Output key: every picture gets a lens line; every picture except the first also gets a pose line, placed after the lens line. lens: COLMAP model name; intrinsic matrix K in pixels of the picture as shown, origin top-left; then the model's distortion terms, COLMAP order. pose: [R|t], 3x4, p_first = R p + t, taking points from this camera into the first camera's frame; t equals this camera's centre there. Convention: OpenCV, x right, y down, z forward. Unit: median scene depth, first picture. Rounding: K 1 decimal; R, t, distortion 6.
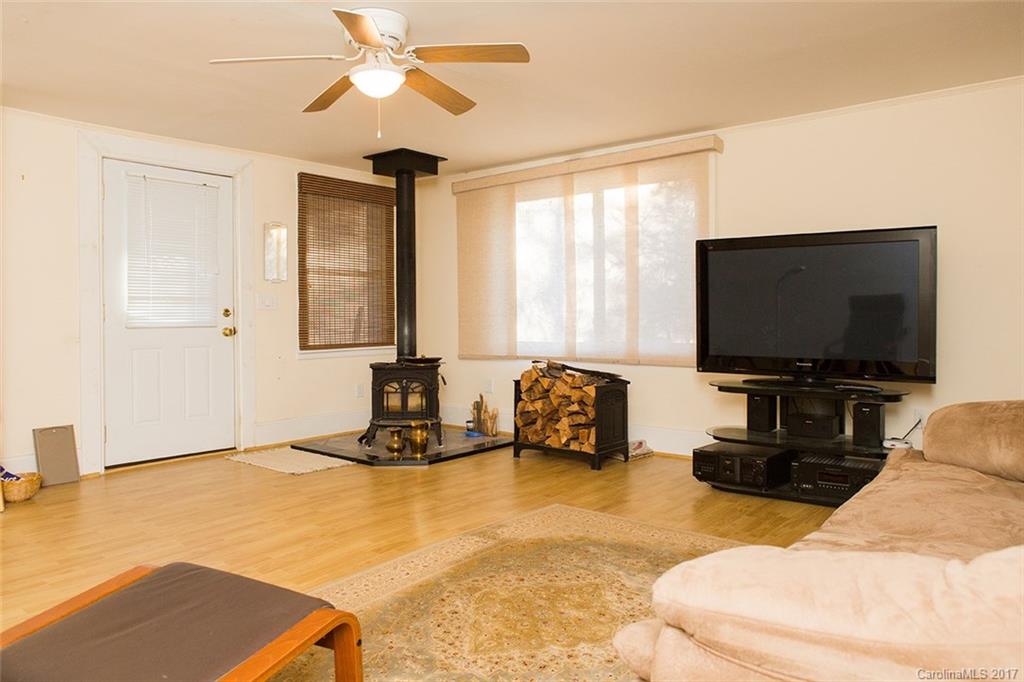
lens RADIAL K [[727.0, 0, 494.0], [0, 727.0, 320.6], [0, 0, 1]] dist [0.001594, -0.001070]
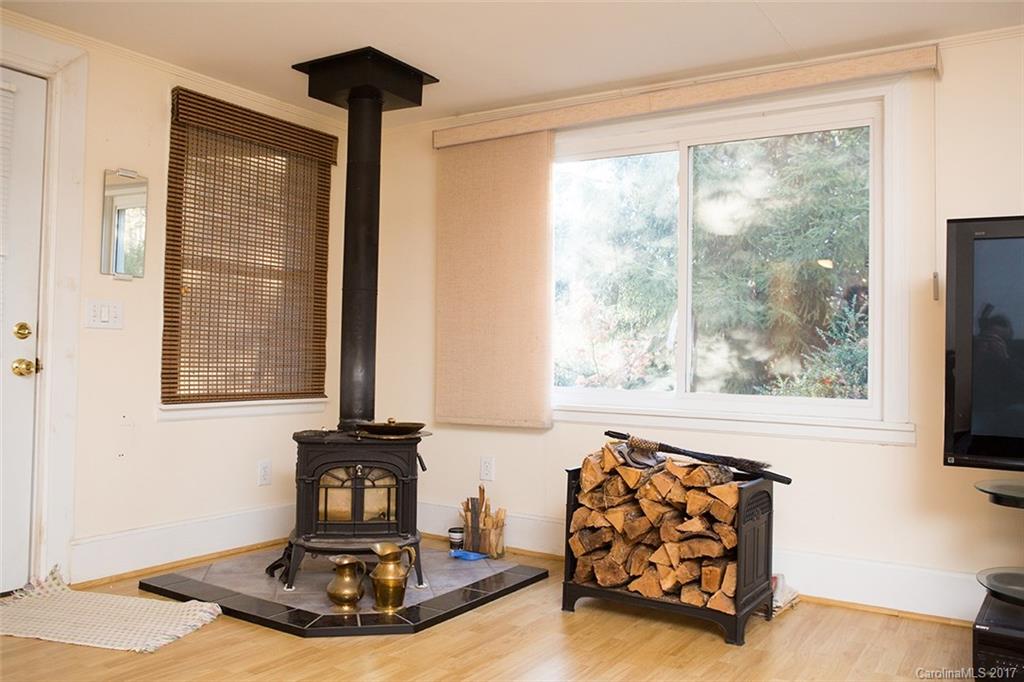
lens RADIAL K [[848.5, 0, 513.5], [0, 848.5, 338.9], [0, 0, 1]] dist [-0.051353, 0.010696]
pose [[0.989715, 0.031555, 0.139532, -0.099559], [-0.027320, 0.999109, -0.032162, 0.004896], [-0.140422, 0.028019, 0.989695, 0.350809]]
